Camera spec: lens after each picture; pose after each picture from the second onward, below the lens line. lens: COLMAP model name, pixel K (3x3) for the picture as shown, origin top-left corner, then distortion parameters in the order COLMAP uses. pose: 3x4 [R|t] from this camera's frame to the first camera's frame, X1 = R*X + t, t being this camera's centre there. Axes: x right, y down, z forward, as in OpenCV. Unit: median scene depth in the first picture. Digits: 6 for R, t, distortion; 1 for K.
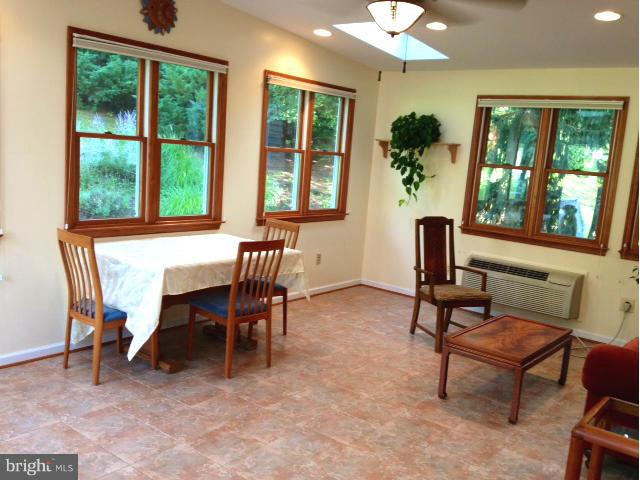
lens RADIAL K [[596.0, 0, 290.2], [0, 596.0, 228.2], [0, 0, 1]] dist [0.154980, -0.397596]
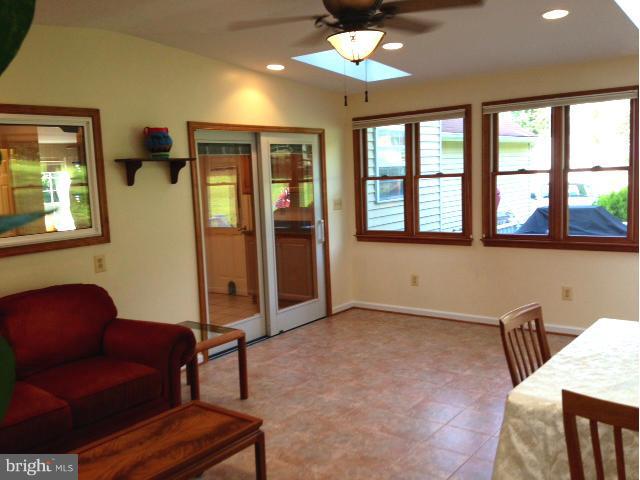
lens RADIAL K [[582.5, 0, 319.1], [0, 582.5, 253.4], [0, 0, 1]] dist [0.068382, -0.345707]
pose [[-0.997884, -0.018543, -0.062324, 0.264321], [-0.033679, 0.967287, 0.251439, -0.231498], [0.055623, 0.253006, -0.965864, 1.865185]]
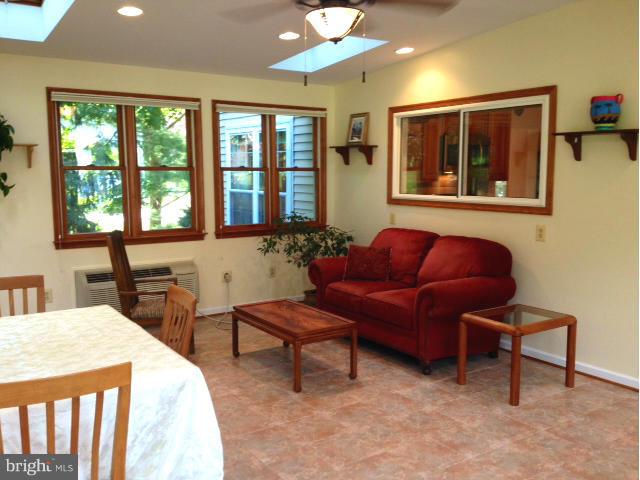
lens RADIAL K [[605.5, 0, 320.0], [0, 605.5, 240.0], [0, 0, 1]] dist [0.189696, -0.420666]
pose [[0.262682, -0.186587, 0.946670, -0.798260], [0.145891, 0.977525, 0.152186, -0.152525], [-0.953789, 0.098134, 0.284000, 0.728921]]
